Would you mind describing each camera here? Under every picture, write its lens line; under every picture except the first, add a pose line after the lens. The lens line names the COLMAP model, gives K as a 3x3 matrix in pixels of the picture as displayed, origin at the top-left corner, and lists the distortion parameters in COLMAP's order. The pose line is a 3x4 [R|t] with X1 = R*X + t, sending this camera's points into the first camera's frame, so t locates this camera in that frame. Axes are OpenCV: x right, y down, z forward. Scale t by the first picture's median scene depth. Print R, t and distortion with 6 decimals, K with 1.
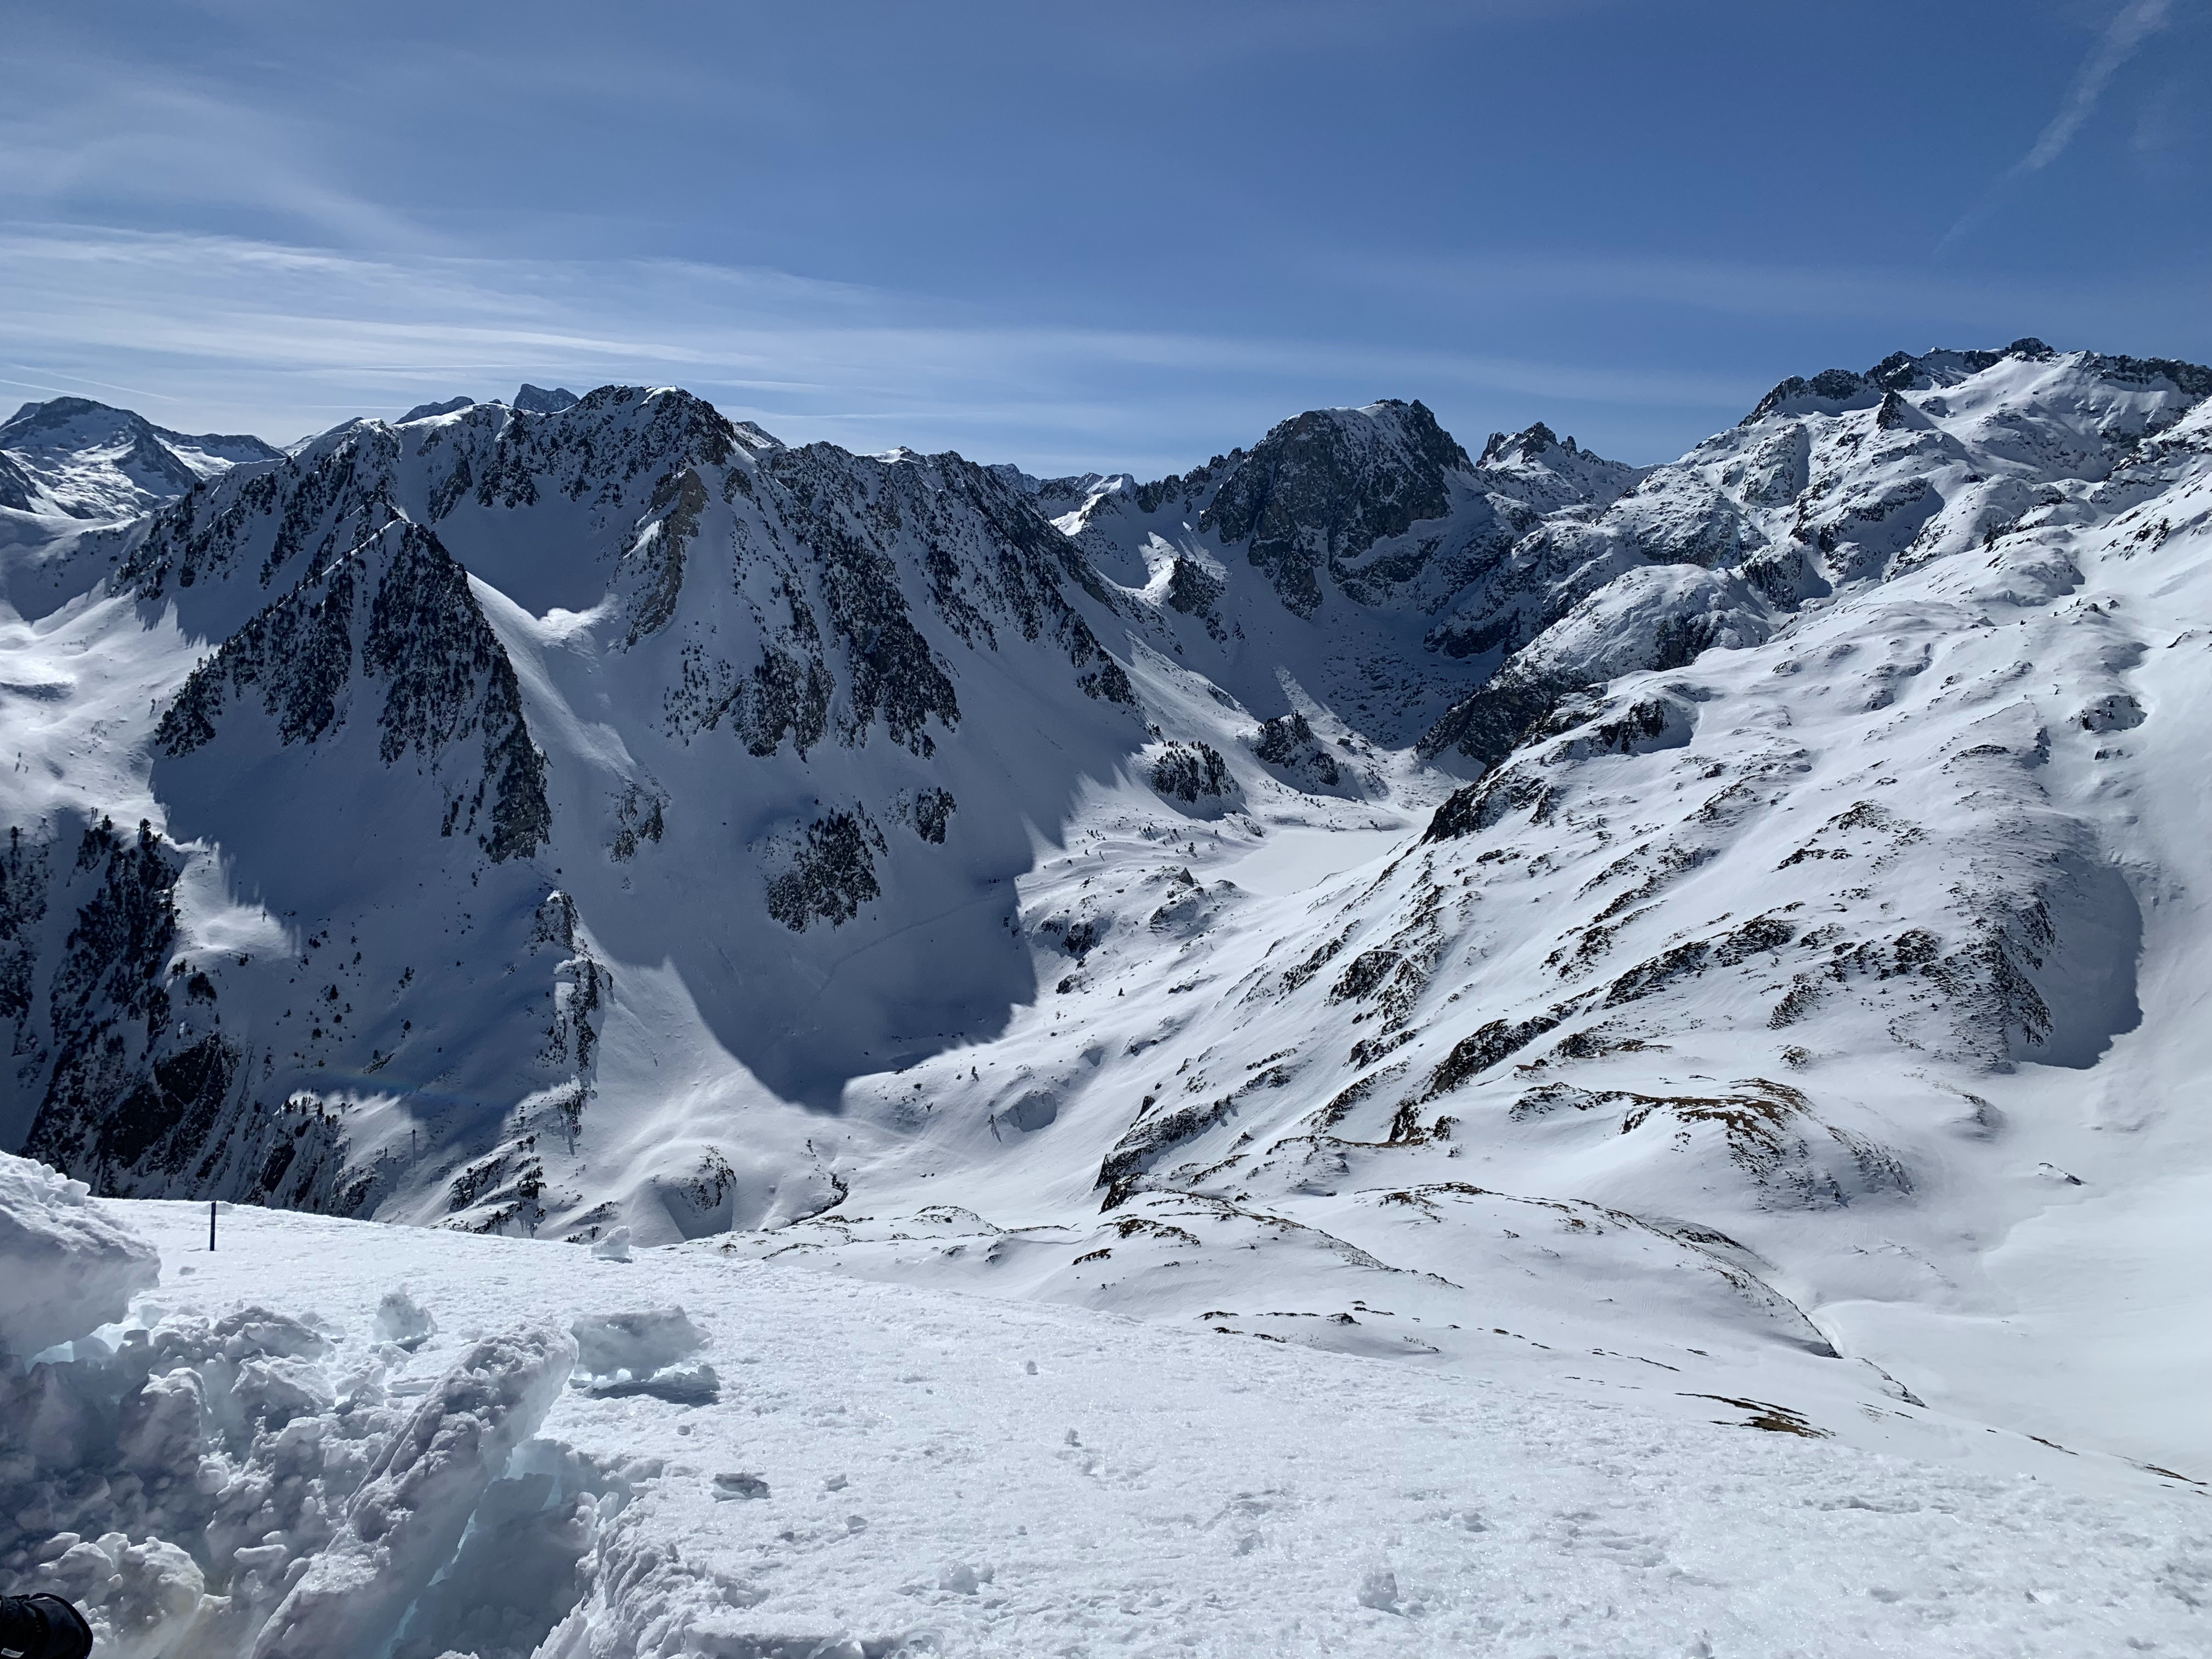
lens RADIAL K [[1625.9, 0, 1062.7], [0, 1625.9, 851.3], [0, 0, 1]] dist [0.066197, -0.135905]
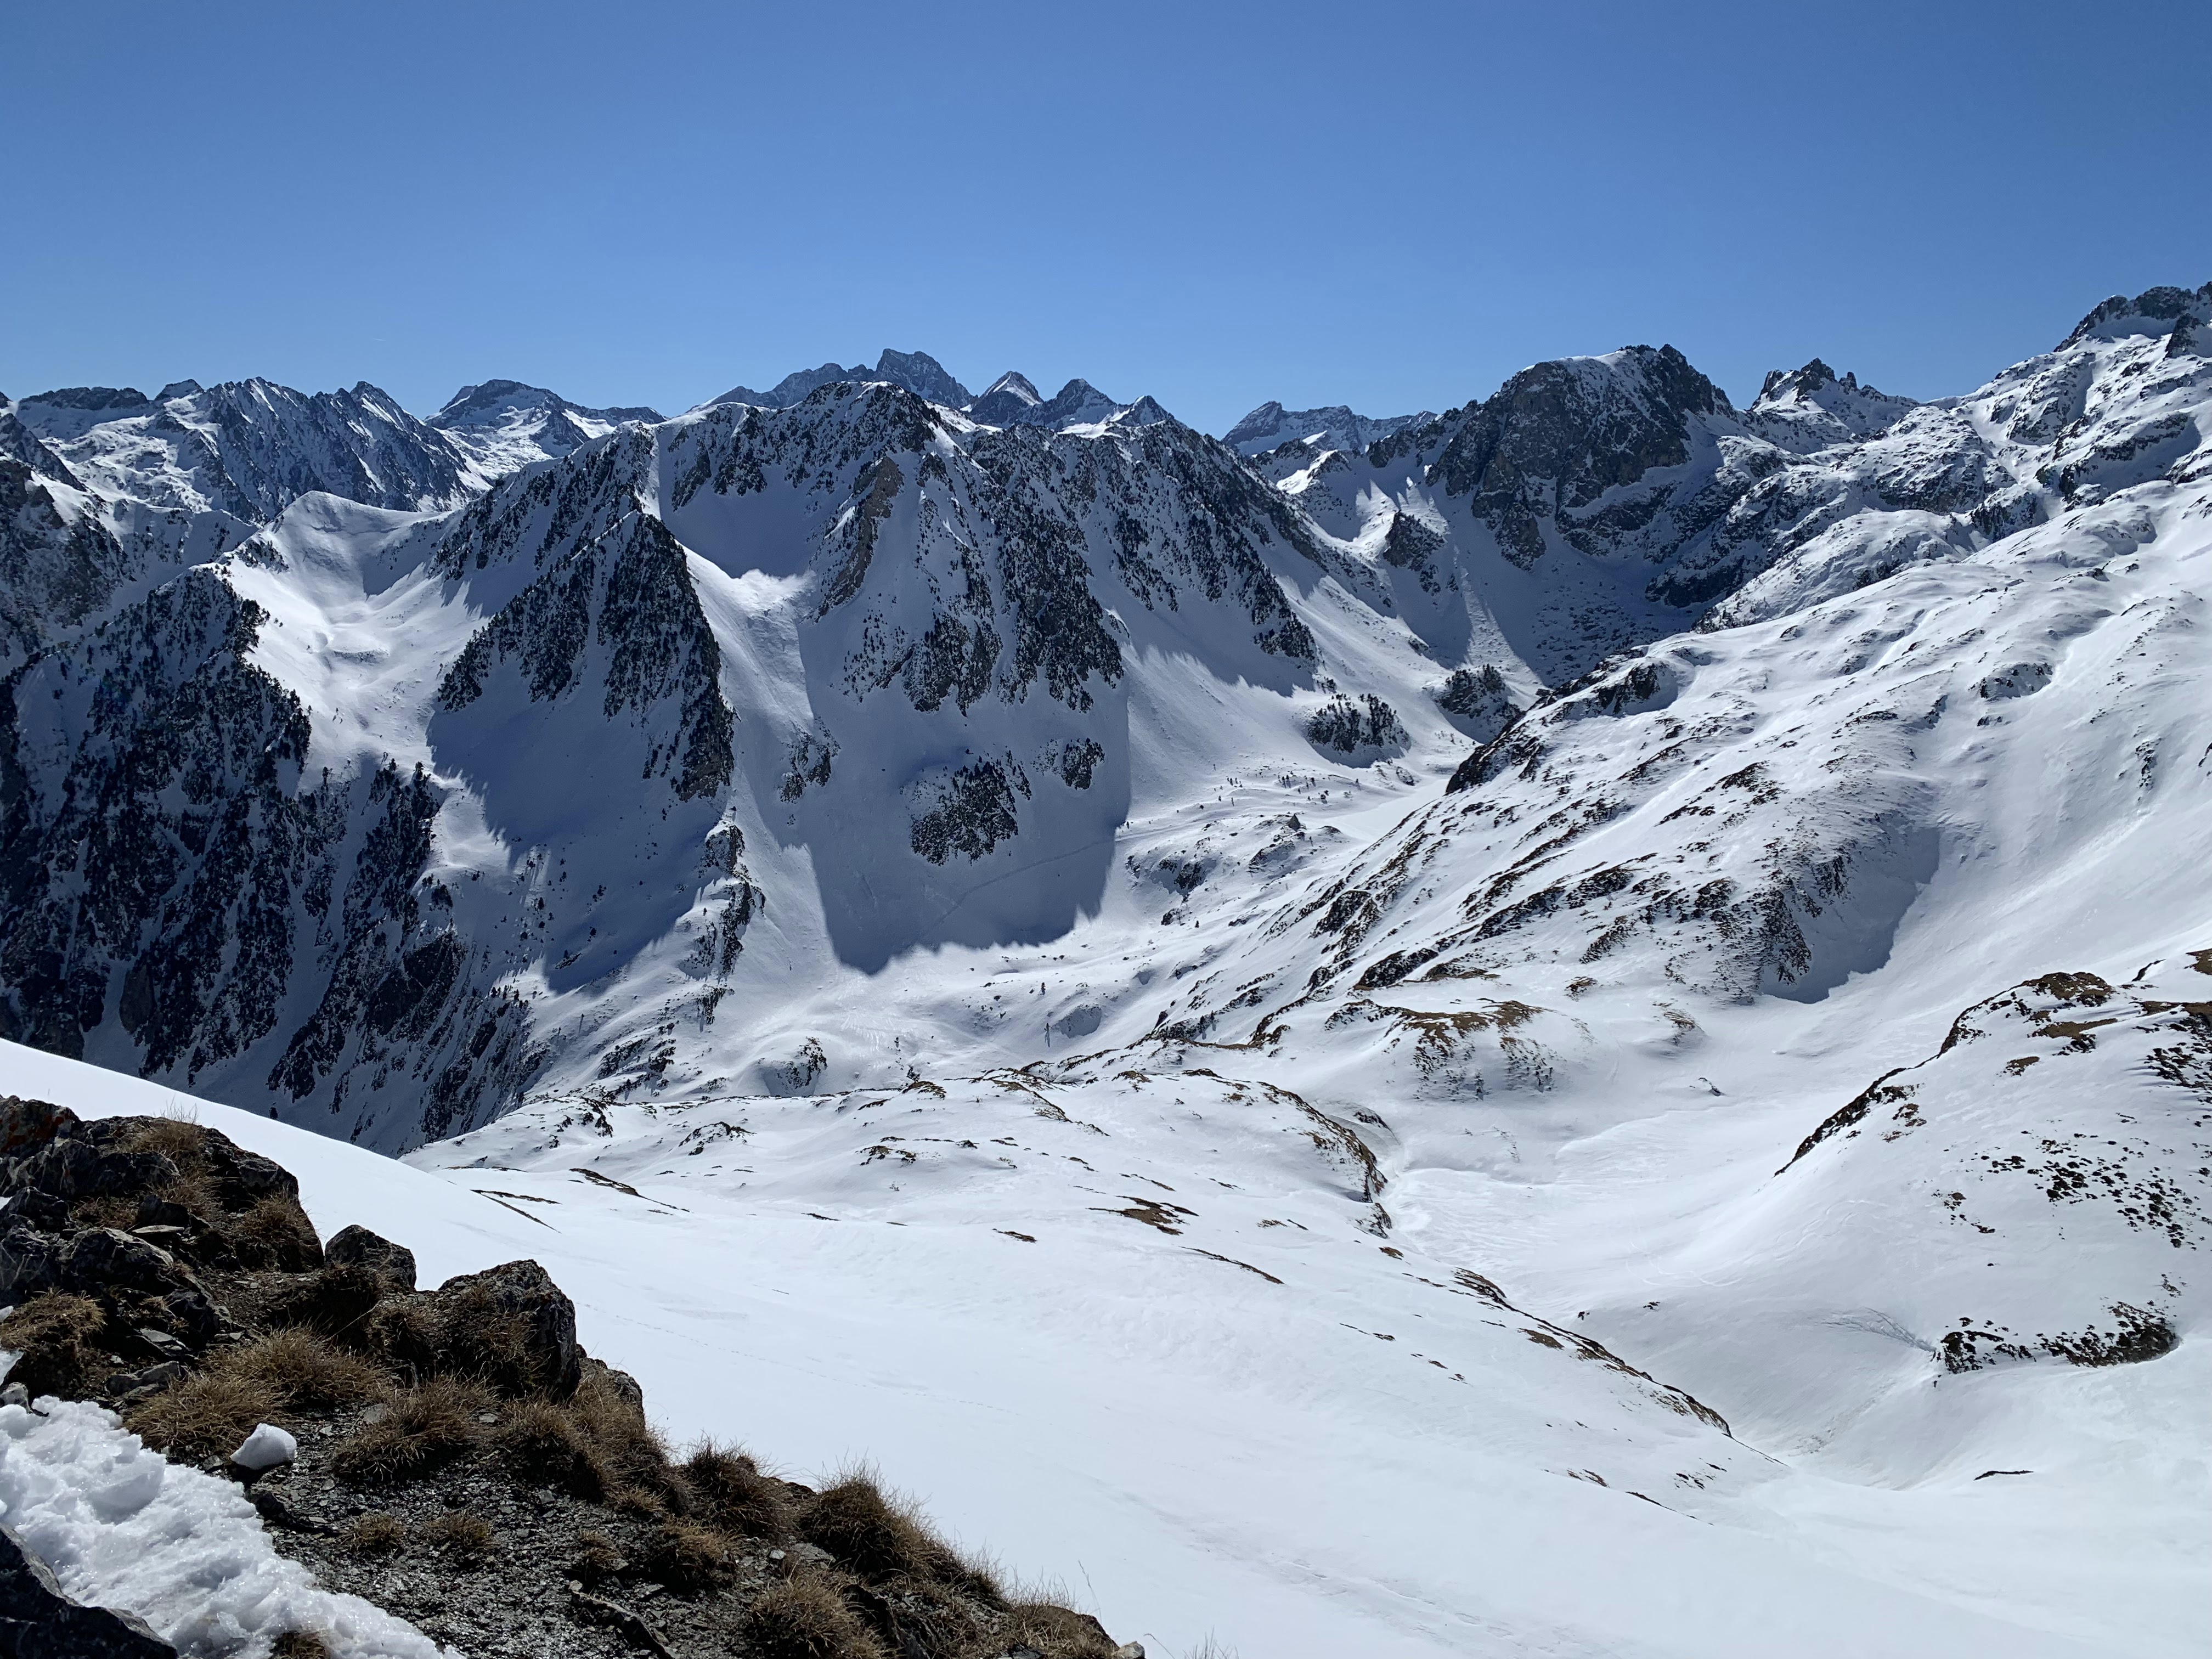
lens RADIAL K [[1642.2, 0, 1087.8], [0, 1642.2, 813.4], [0, 0, 1]] dist [0.083411, -0.138979]
pose [[0.976734, 0.015661, -0.213883, 0.180505], [-0.012886, 0.999814, 0.014362, -0.004410], [0.214068, -0.011272, 0.976754, -0.108700]]
